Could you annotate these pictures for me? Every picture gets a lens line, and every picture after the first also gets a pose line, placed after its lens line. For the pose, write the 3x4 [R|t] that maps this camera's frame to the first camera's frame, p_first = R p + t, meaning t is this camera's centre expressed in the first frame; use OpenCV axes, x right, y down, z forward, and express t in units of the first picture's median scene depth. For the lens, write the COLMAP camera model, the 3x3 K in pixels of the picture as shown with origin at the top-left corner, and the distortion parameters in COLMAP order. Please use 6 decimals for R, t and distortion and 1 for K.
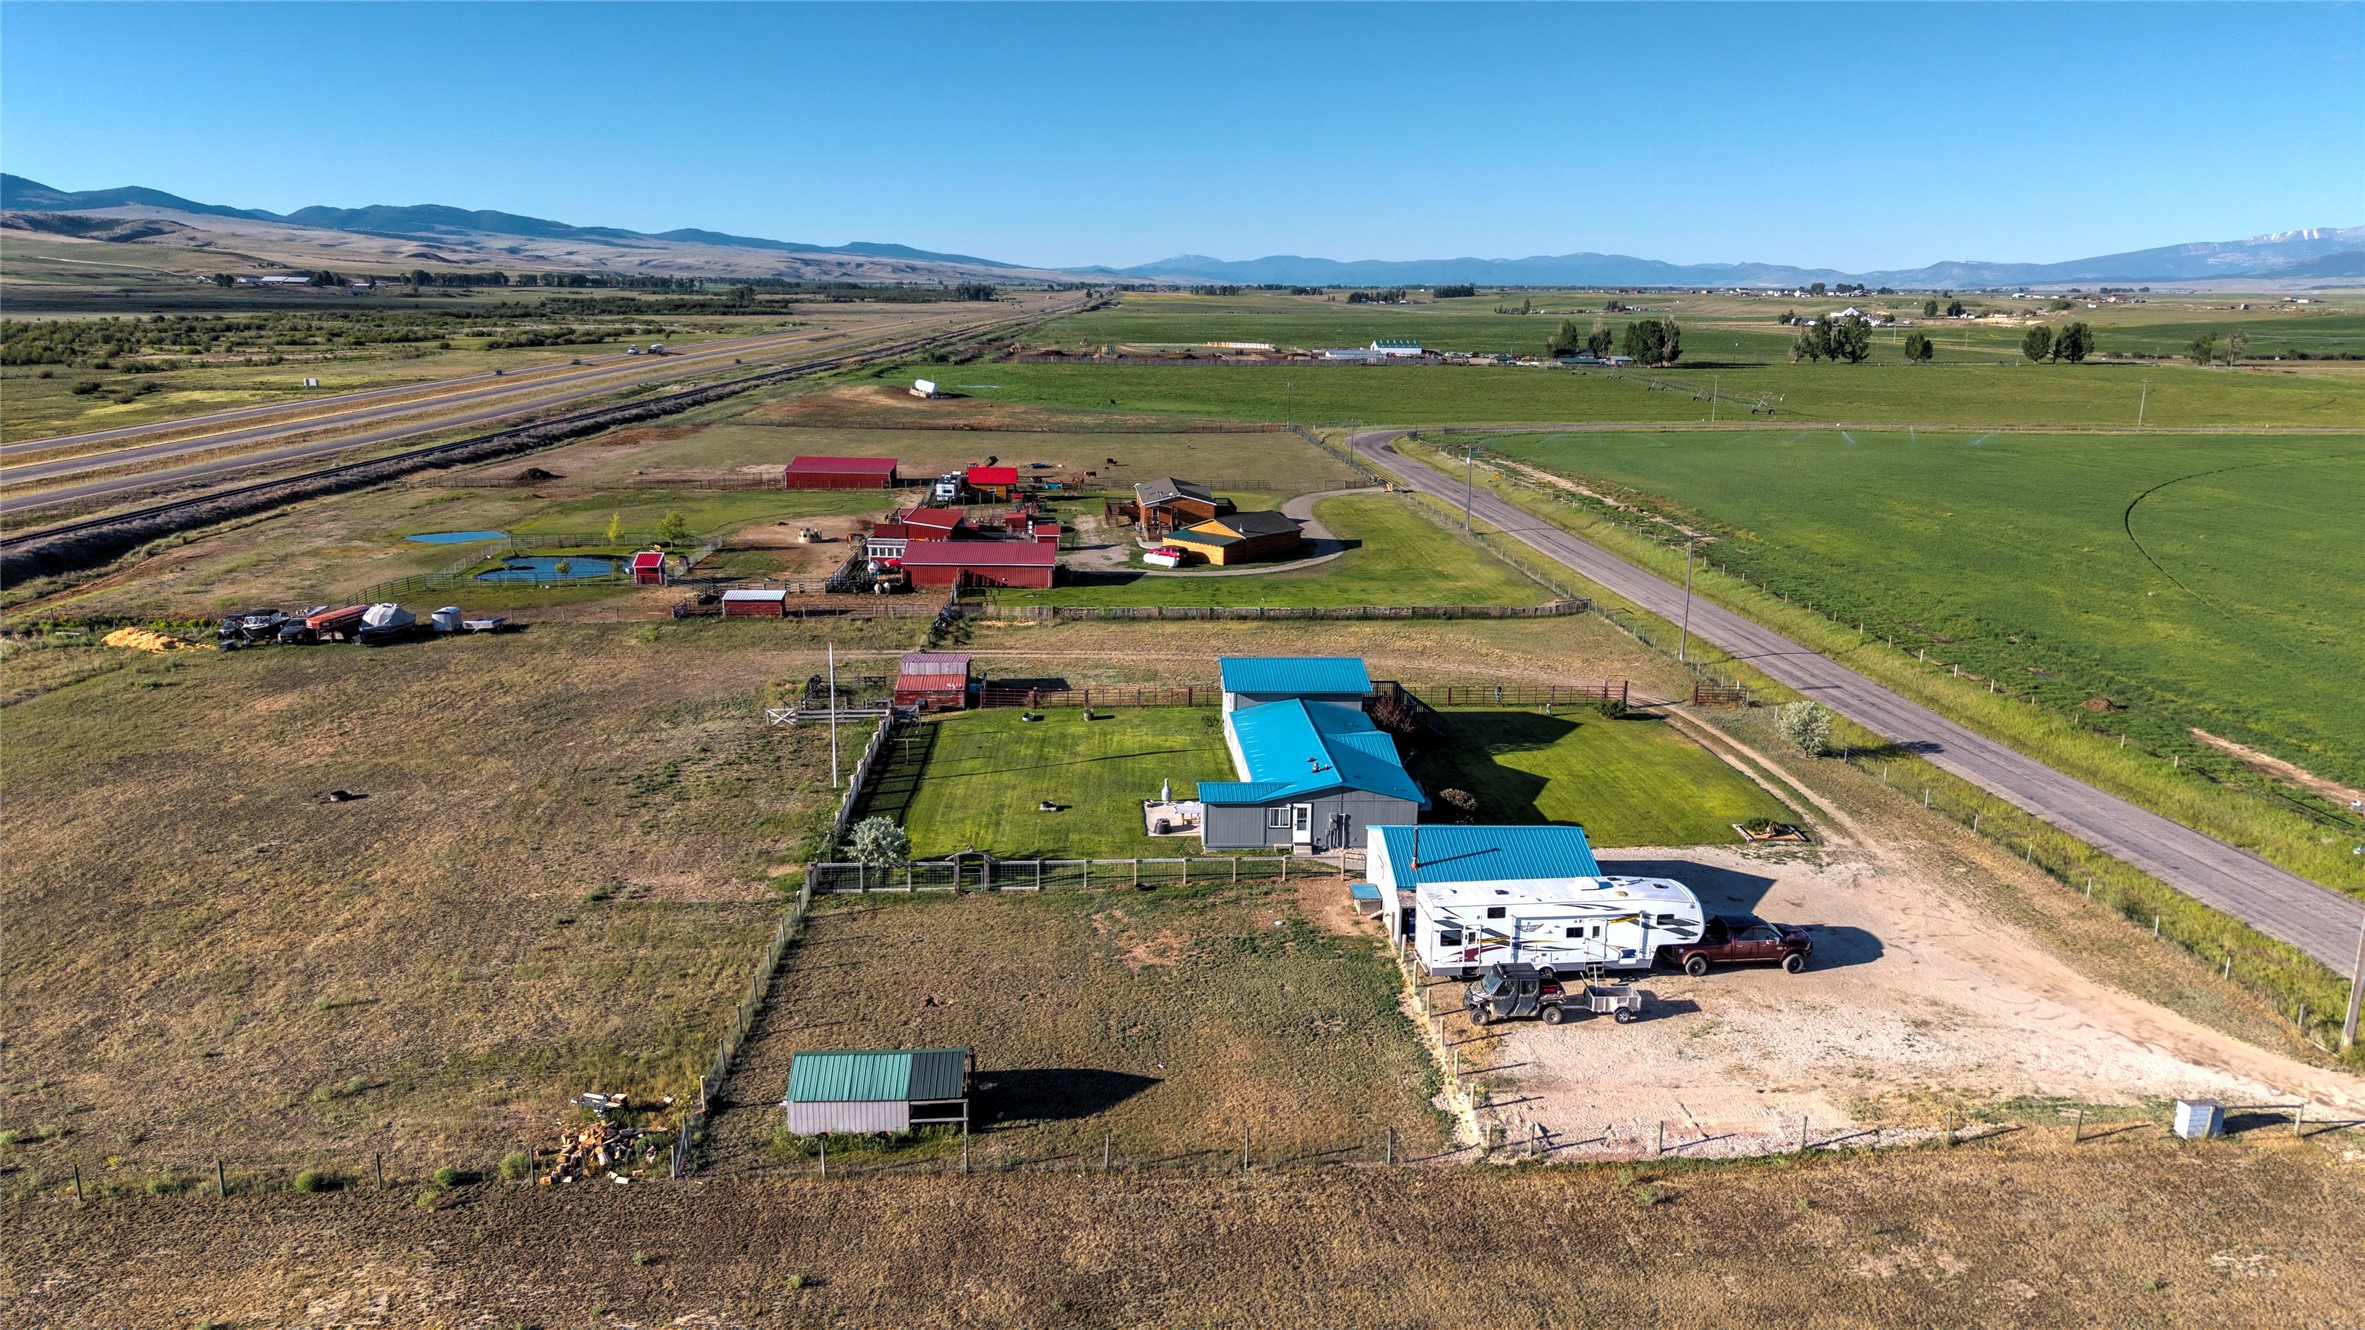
lens RADIAL K [[1572.1, 0, 1185.4], [0, 1572.1, 701.4], [0, 0, 1]] dist [0.004929, -0.000433]
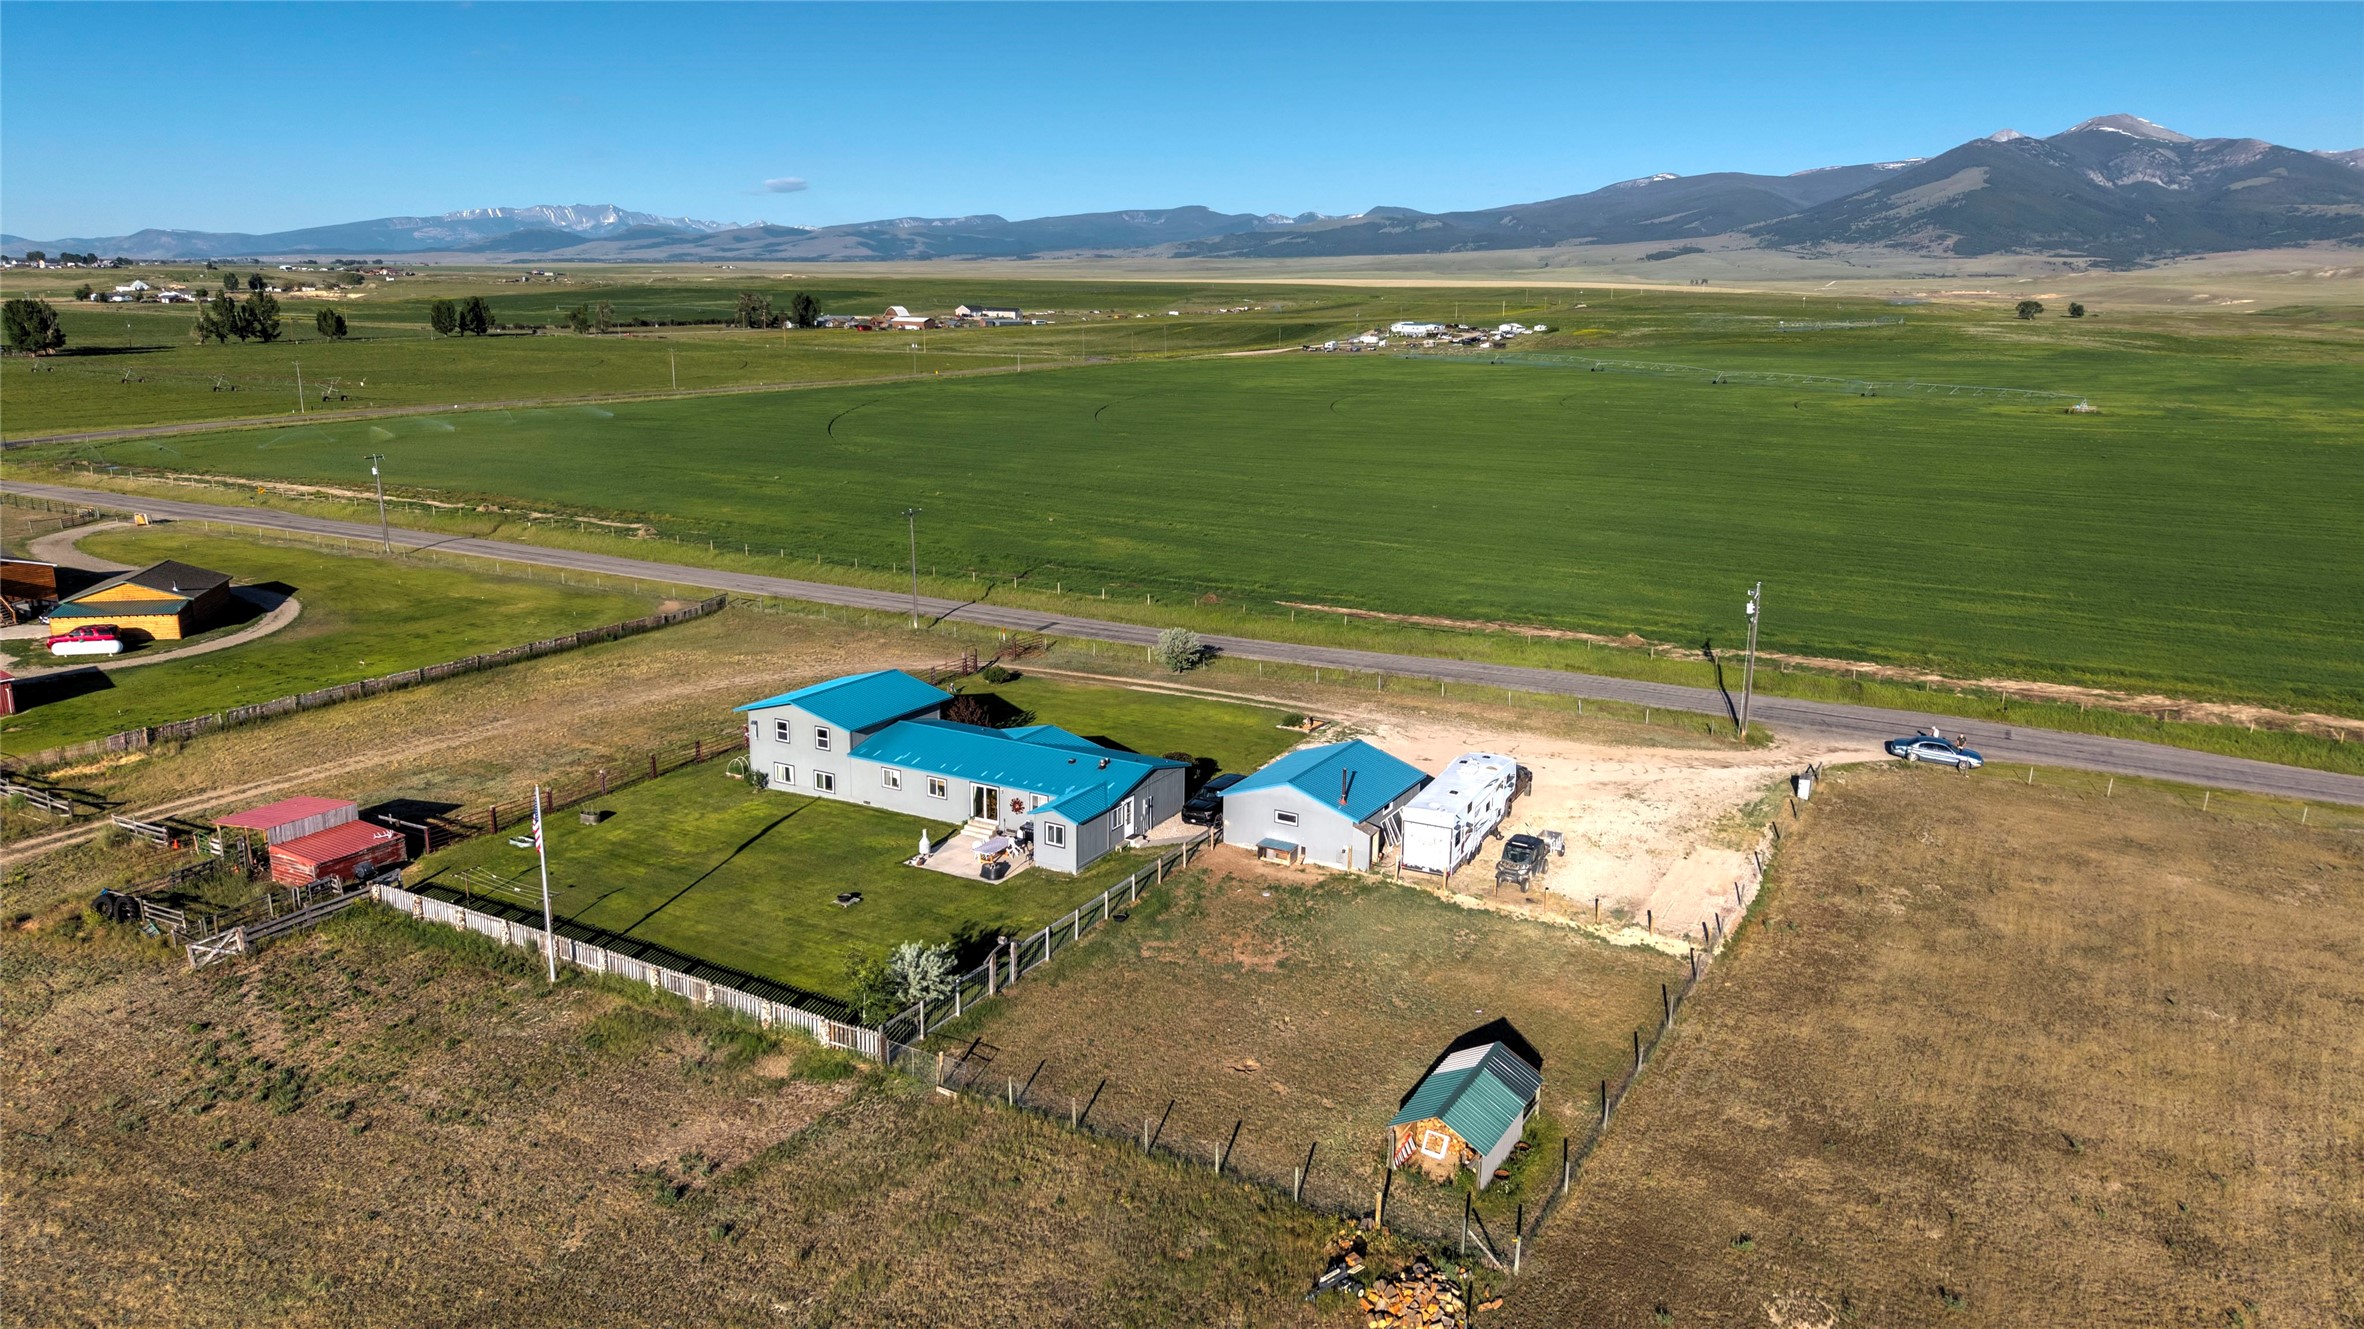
lens RADIAL K [[1581.2, 0, 1182.0], [0, 1581.2, 664.5], [0, 0, 1]] dist [0.007567, -0.001743]
pose [[0.546841, -0.202066, 0.812486, -0.608697], [0.207348, 0.972893, 0.102404, -0.098208], [-0.811154, 0.112469, 0.573916, 0.318749]]
